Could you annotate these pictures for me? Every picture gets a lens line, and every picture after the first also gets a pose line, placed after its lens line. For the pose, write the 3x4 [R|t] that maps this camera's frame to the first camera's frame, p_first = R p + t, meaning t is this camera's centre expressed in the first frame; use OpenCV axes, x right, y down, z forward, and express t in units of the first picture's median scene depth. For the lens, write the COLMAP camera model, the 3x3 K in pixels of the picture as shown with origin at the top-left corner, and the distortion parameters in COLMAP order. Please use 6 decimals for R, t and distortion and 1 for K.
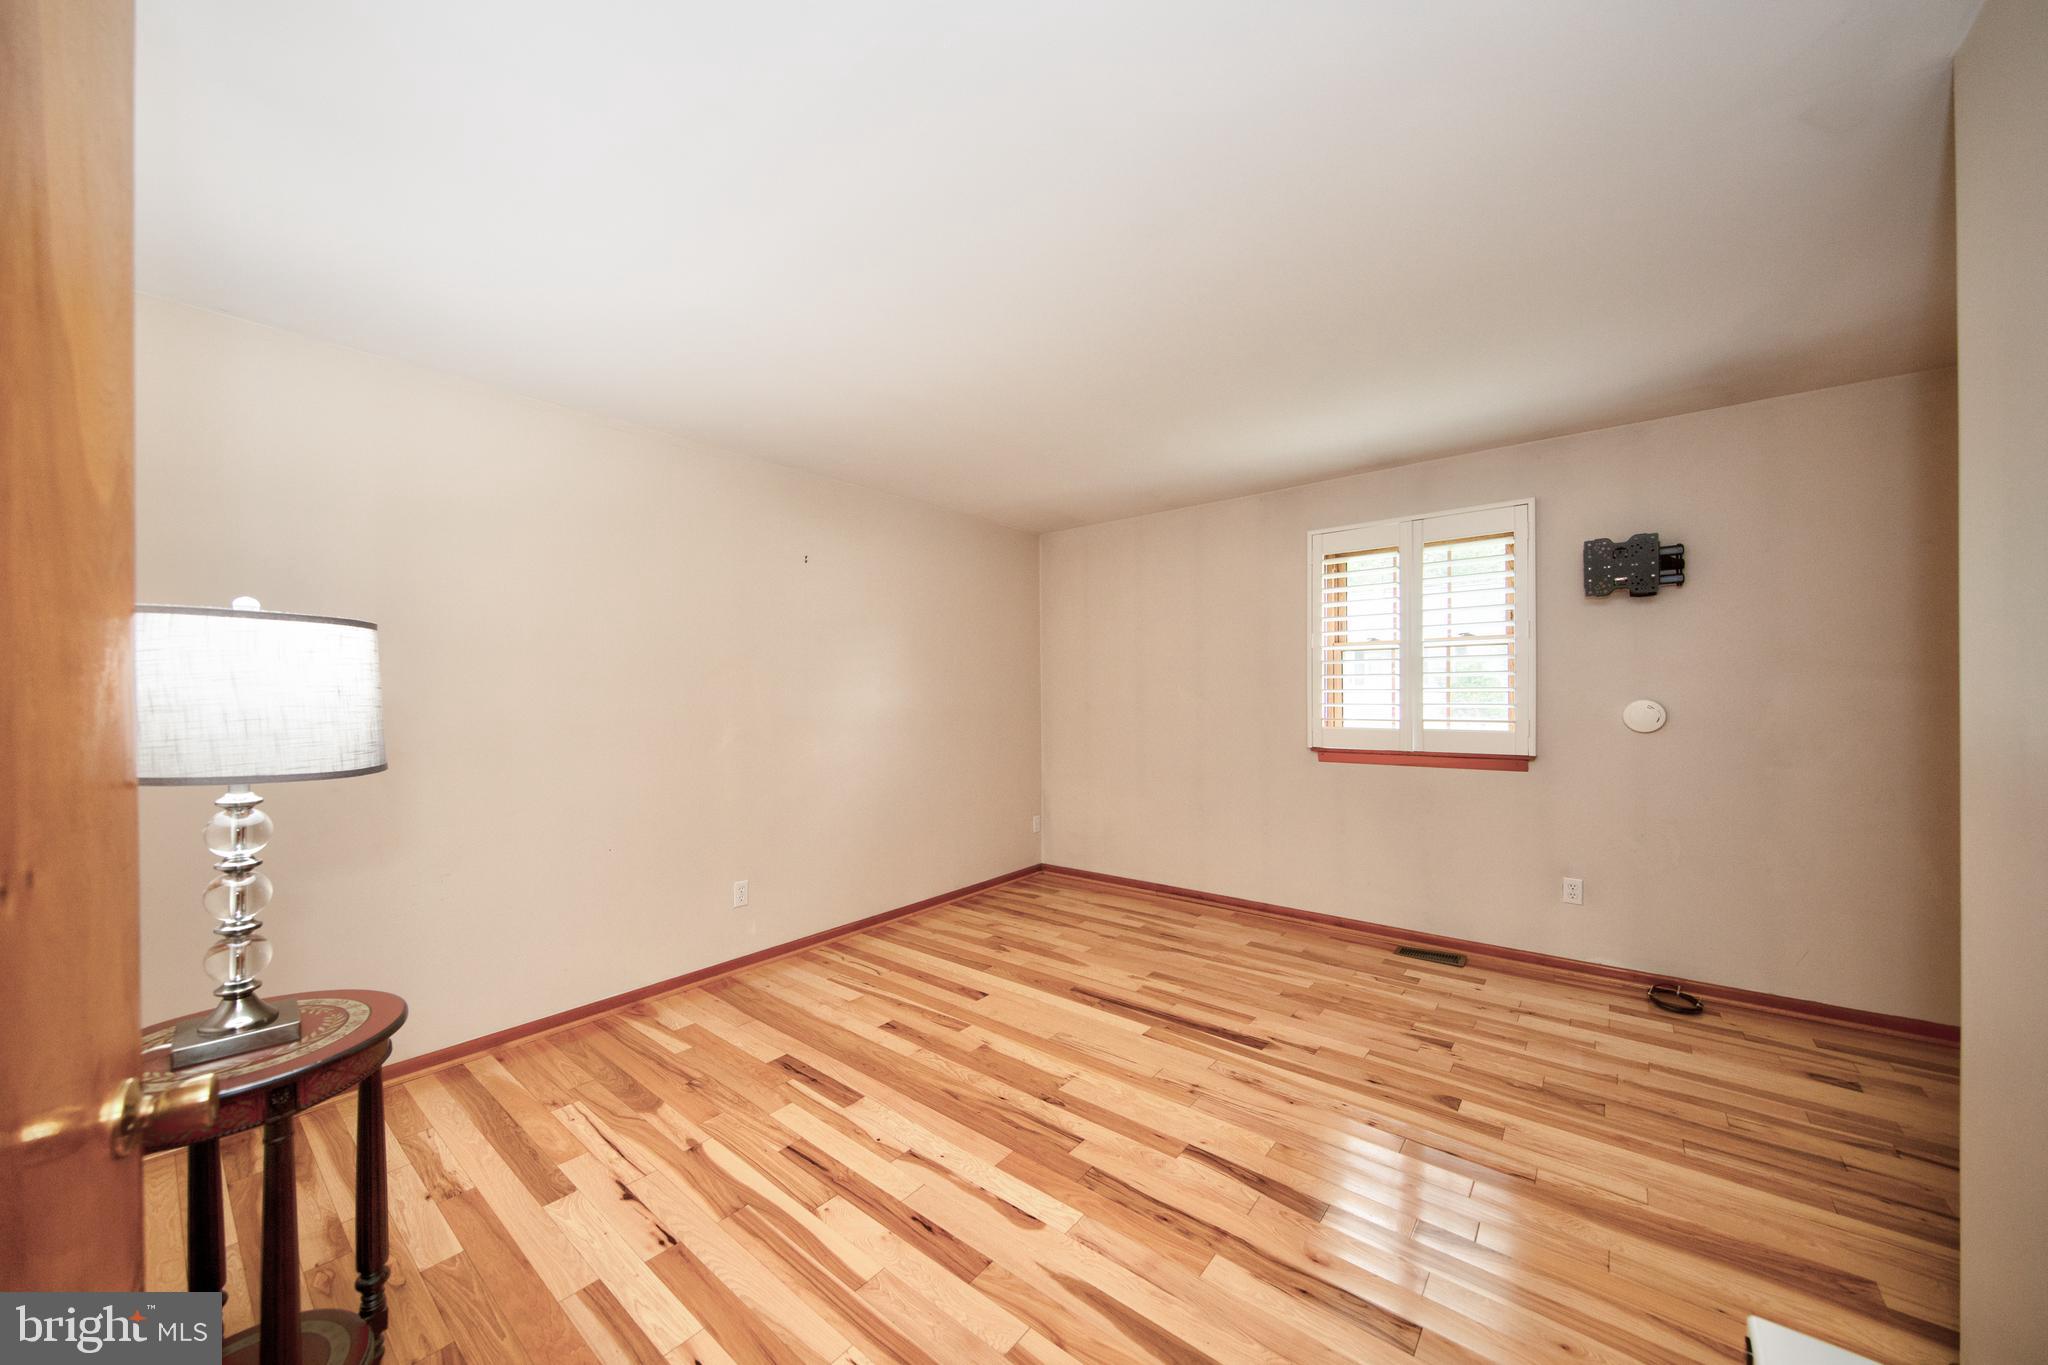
lens RADIAL K [[752.4, 0, 1013.5], [0, 752.4, 680.3], [0, 0, 1]] dist [0.014543, -0.005547]
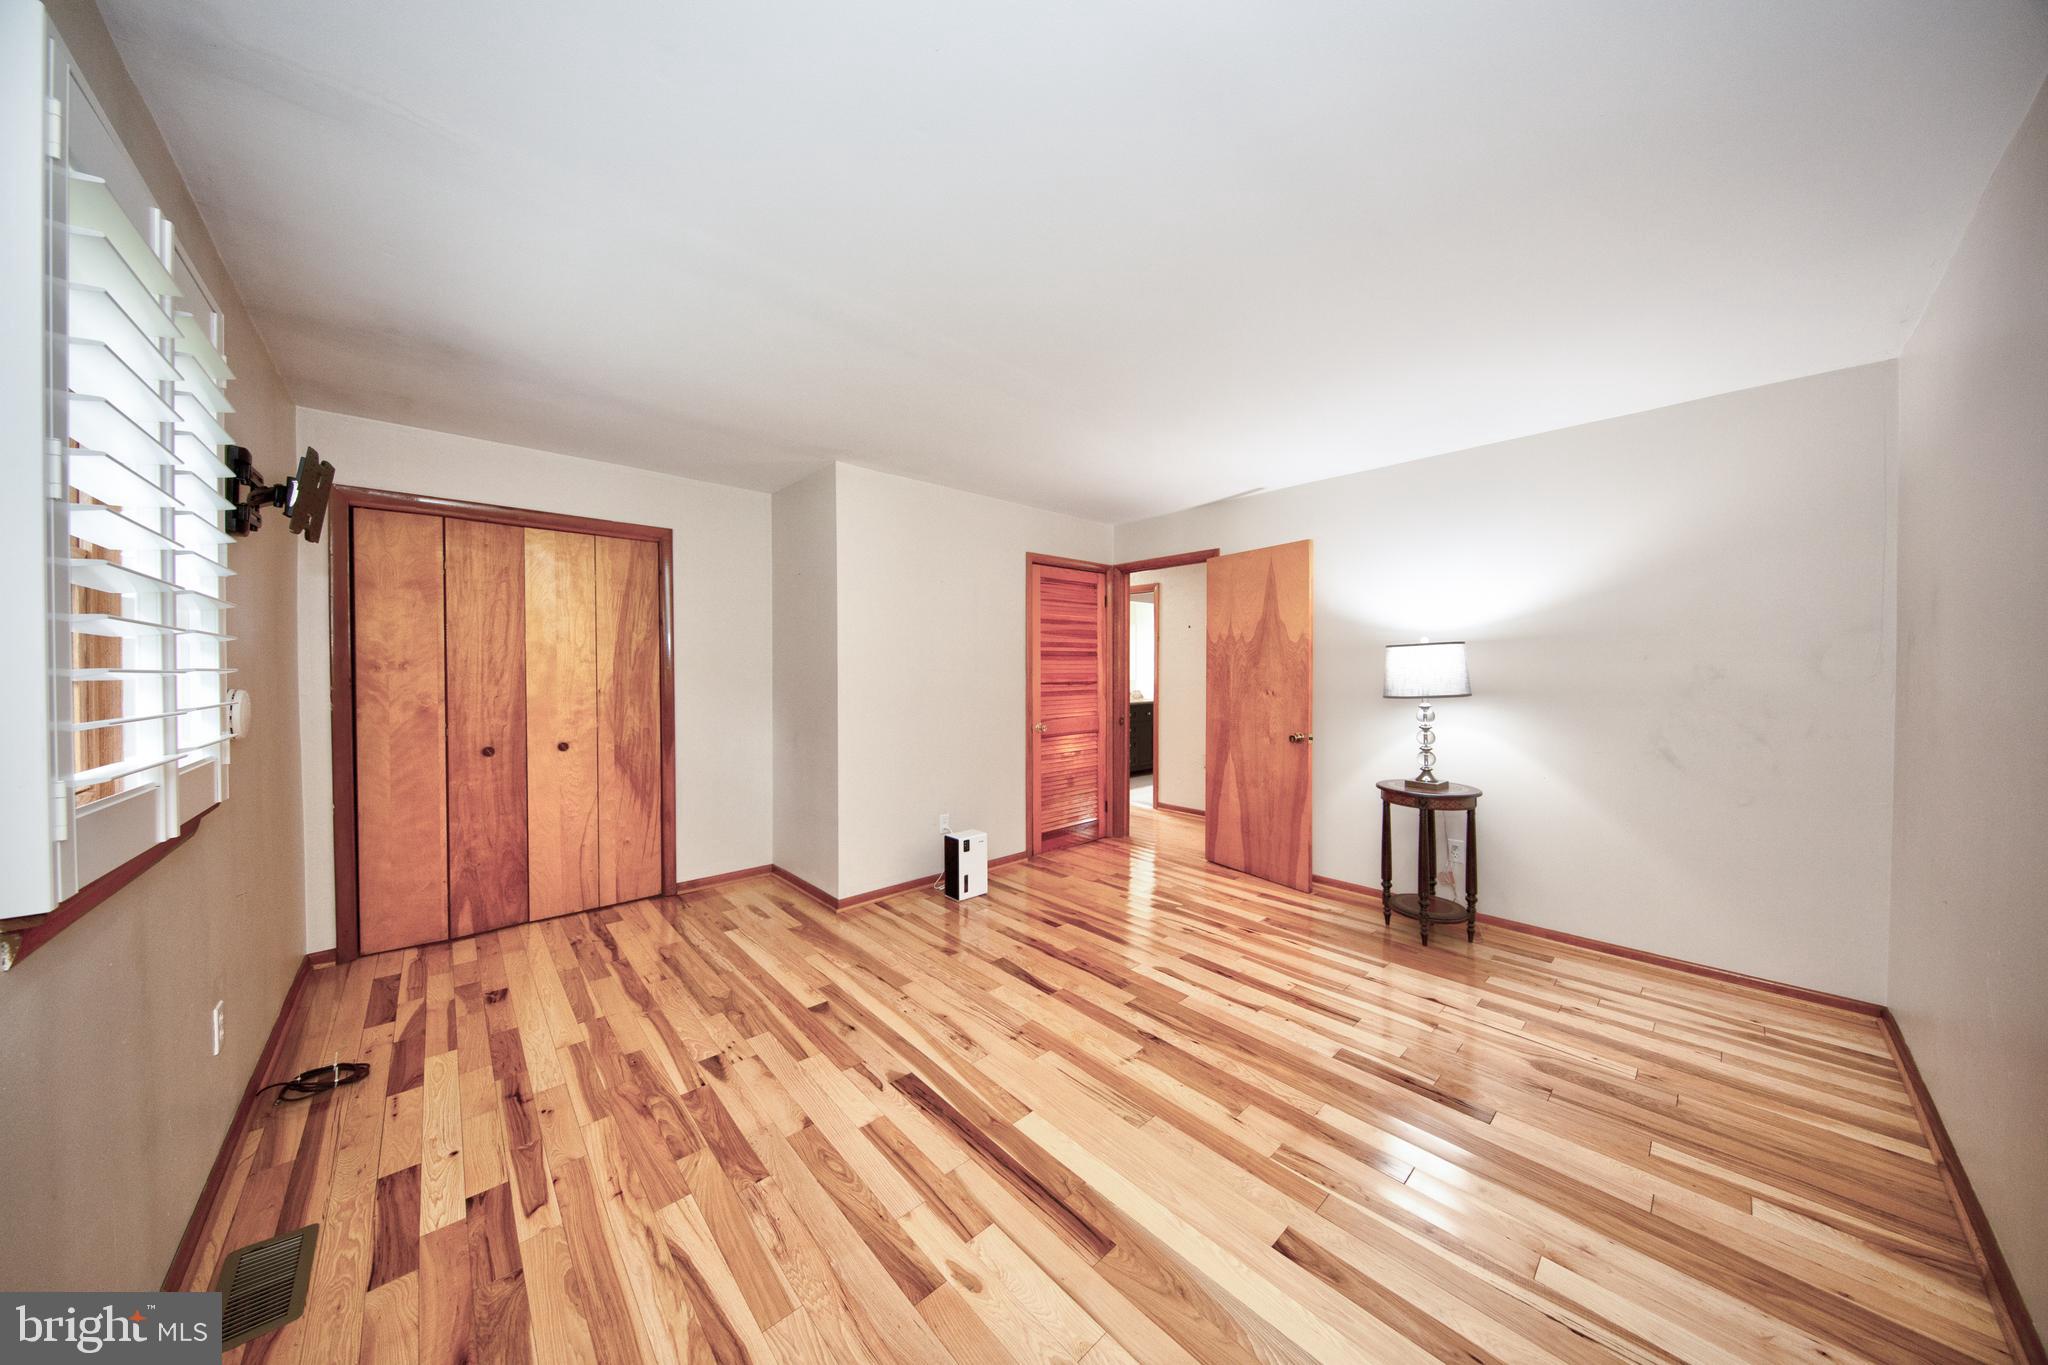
lens RADIAL K [[650.1, 0, 1026.2], [0, 650.1, 681.6], [0, 0, 1]] dist [0.001670, -0.004258]
pose [[-0.990696, 0.005685, 0.135972, 0.087561], [0.005745, 0.999983, 0.000048, 0.027100], [-0.135969, 0.000829, -0.990713, 1.772920]]
